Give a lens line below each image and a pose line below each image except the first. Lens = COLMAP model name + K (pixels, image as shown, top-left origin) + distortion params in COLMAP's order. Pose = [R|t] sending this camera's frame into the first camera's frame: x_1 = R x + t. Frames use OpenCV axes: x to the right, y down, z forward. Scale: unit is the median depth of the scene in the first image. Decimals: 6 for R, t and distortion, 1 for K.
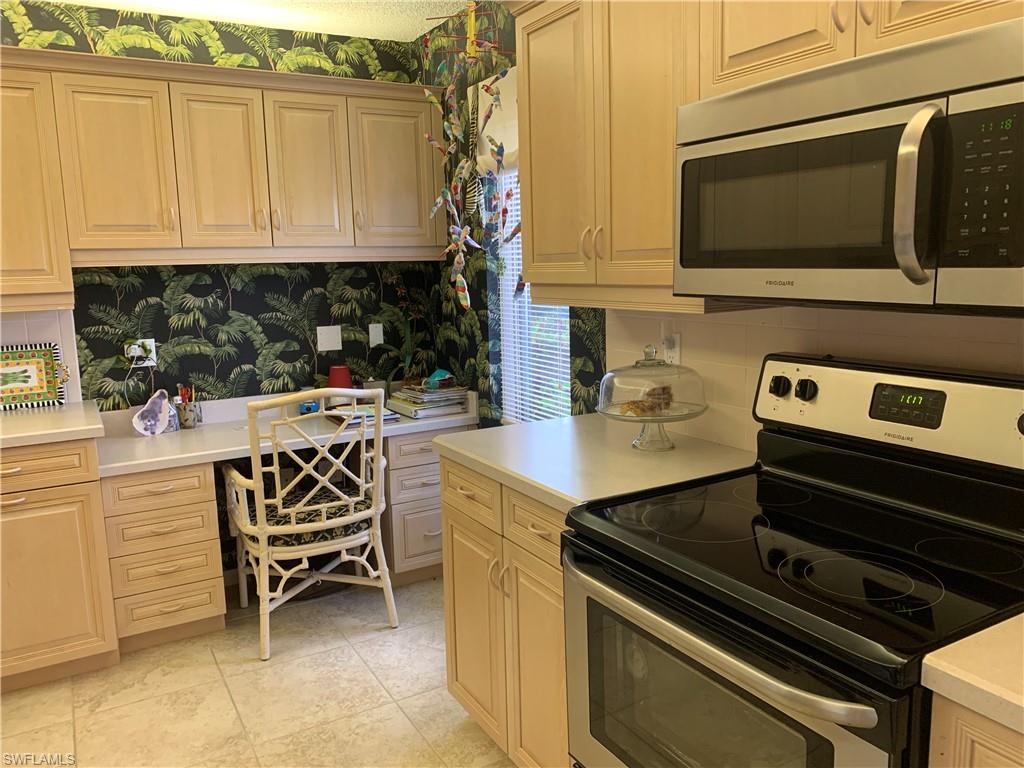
lens RADIAL K [[785.2, 0, 510.6], [0, 785.2, 386.3], [0, 0, 1]] dist [0.021141, -0.022140]
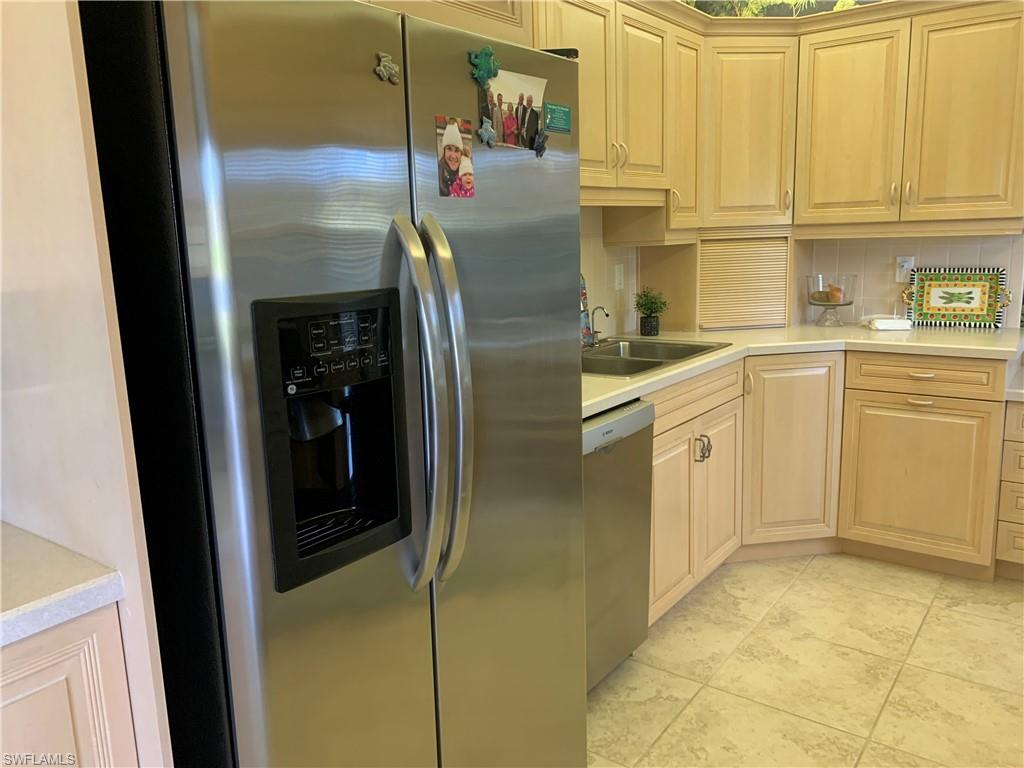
lens RADIAL K [[785.2, 0, 507.1], [0, 785.2, 383.1], [0, 0, 1]] dist [0.021141, -0.022140]
pose [[0.407856, 0.187097, -0.893671, 0.111629], [-0.119938, 0.981277, 0.150700, 0.015311], [0.905135, 0.045721, 0.422660, -0.019787]]
